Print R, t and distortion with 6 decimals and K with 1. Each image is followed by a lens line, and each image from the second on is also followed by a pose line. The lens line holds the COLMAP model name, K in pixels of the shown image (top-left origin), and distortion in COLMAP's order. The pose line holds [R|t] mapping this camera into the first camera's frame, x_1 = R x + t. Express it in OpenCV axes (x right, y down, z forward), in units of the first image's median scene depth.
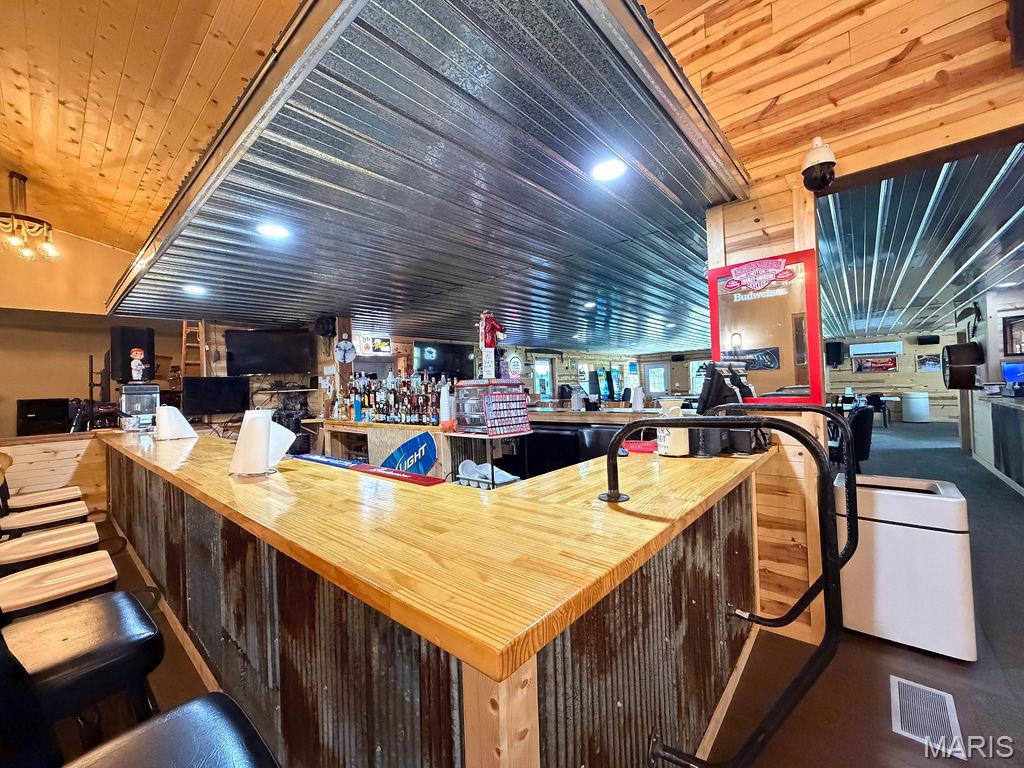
lens RADIAL K [[408.8, 0, 510.4], [0, 408.8, 381.6], [0, 0, 1]] dist [0.001132, -0.000410]
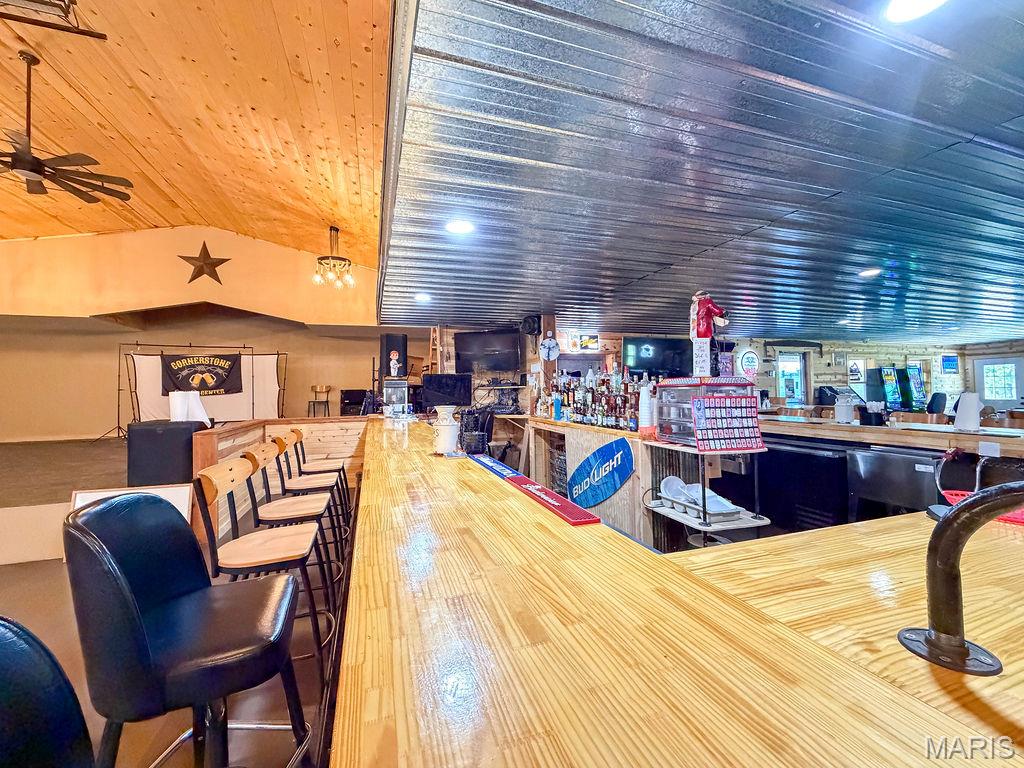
lens RADIAL K [[408.8, 0, 510.4], [0, 408.8, 381.6], [0, 0, 1]] dist [0.001132, -0.000410]
pose [[0.865347, 0.012869, -0.501008, 0.017947], [-0.011381, 0.999917, 0.006027, 0.000929], [0.501044, 0.000487, 0.865422, 0.107108]]
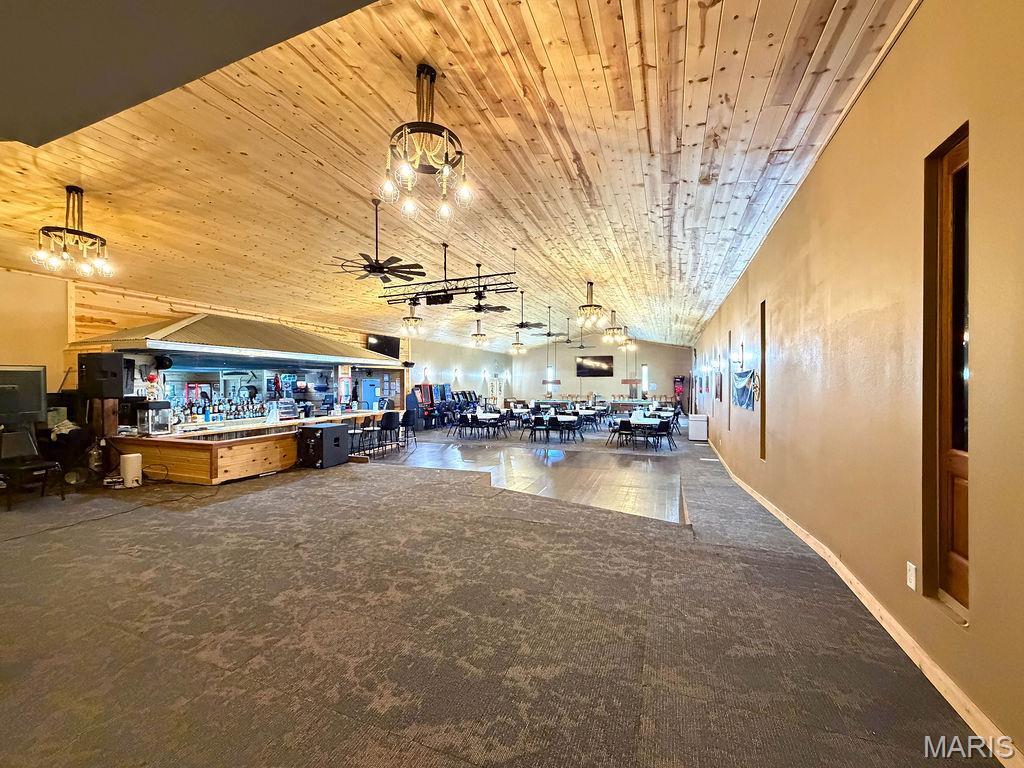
lens RADIAL K [[408.2, 0, 510.7], [0, 408.2, 381.8], [0, 0, 1]] dist [-0.000256, -0.000148]
pose [[-0.330718, 0.042418, 0.942776, -2.698599], [0.011952, 0.999097, -0.040760, 0.014766], [-0.943654, -0.002212, -0.330927, 0.352464]]
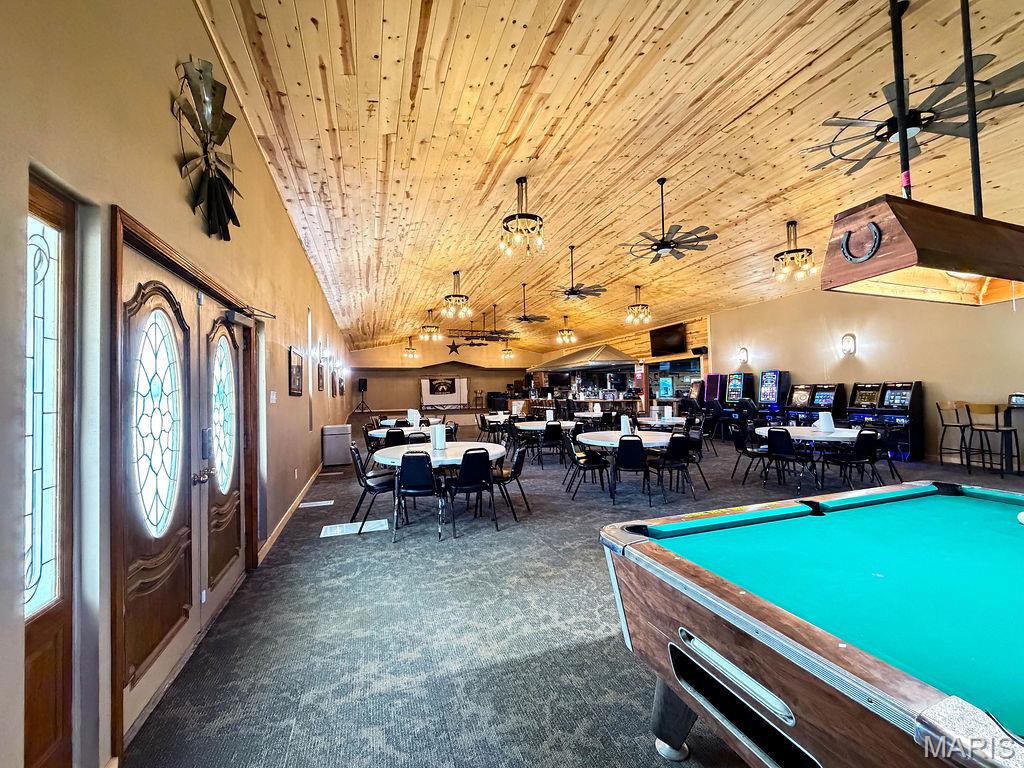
lens RADIAL K [[408.2, 0, 510.7], [0, 408.2, 381.8], [0, 0, 1]] dist [-0.000256, -0.000148]
pose [[0.868147, 0.006944, -0.496258, 1.040468], [-0.009128, 0.999956, -0.001976, -0.056075], [0.496223, 0.006246, 0.868173, -2.929641]]
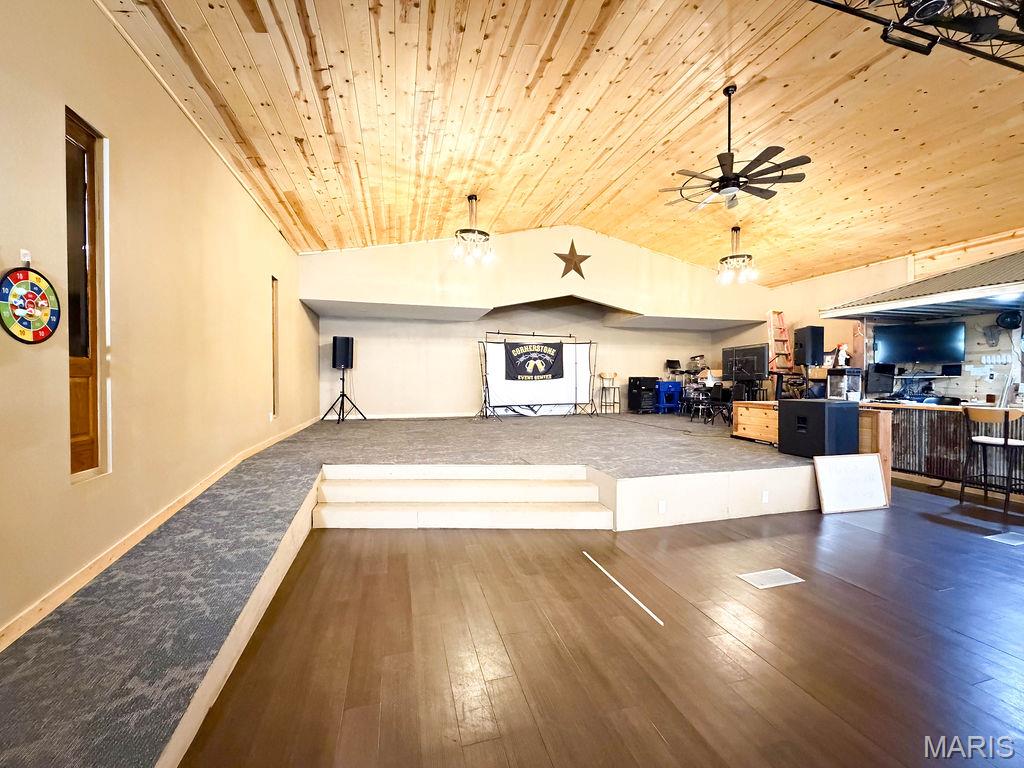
lens RADIAL K [[408.2, 0, 510.7], [0, 408.2, 381.8], [0, 0, 1]] dist [-0.000256, -0.000148]
pose [[0.837274, 0.039293, -0.545370, -1.152616], [-0.025671, 0.999140, 0.032575, 0.037920], [0.546180, -0.013273, 0.837562, -0.793457]]
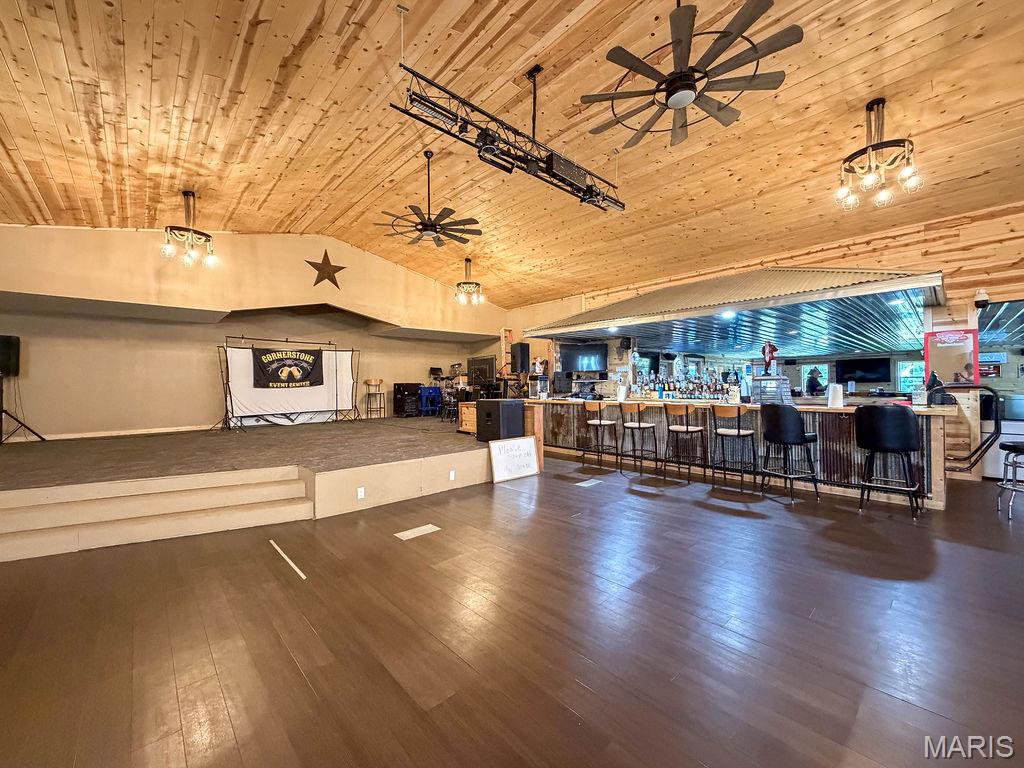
lens RADIAL K [[408.8, 0, 510.4], [0, 408.8, 381.6], [0, 0, 1]] dist [0.001132, -0.000410]
pose [[0.993655, 0.021949, -0.110305, -0.873557], [-0.021431, 0.999753, 0.005880, 0.028775], [0.110407, -0.003479, 0.993880, -0.875272]]
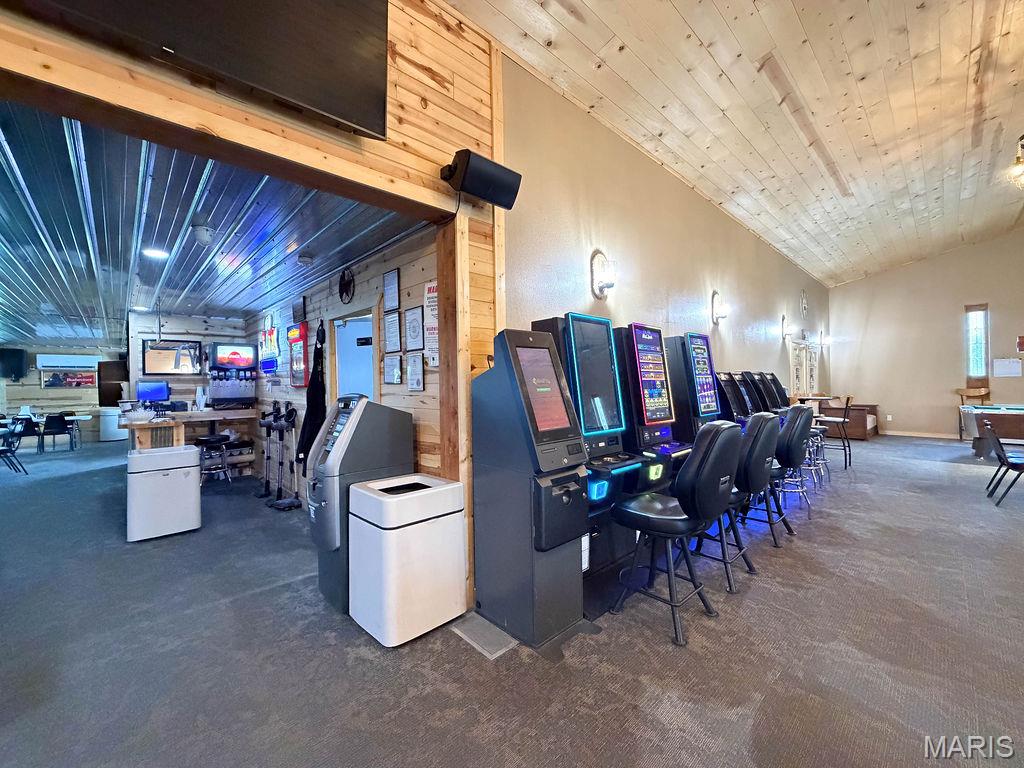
lens RADIAL K [[415.1, 0, 512.0], [0, 415.1, 384.0], [0, 0, 1]] dist [-0.000424, -0.000070]
pose [[0.099883, 0.031521, 0.994500, 0.284415], [0.002240, 0.999488, -0.031904, -0.002347], [-0.994997, 0.005415, 0.099761, -0.063461]]
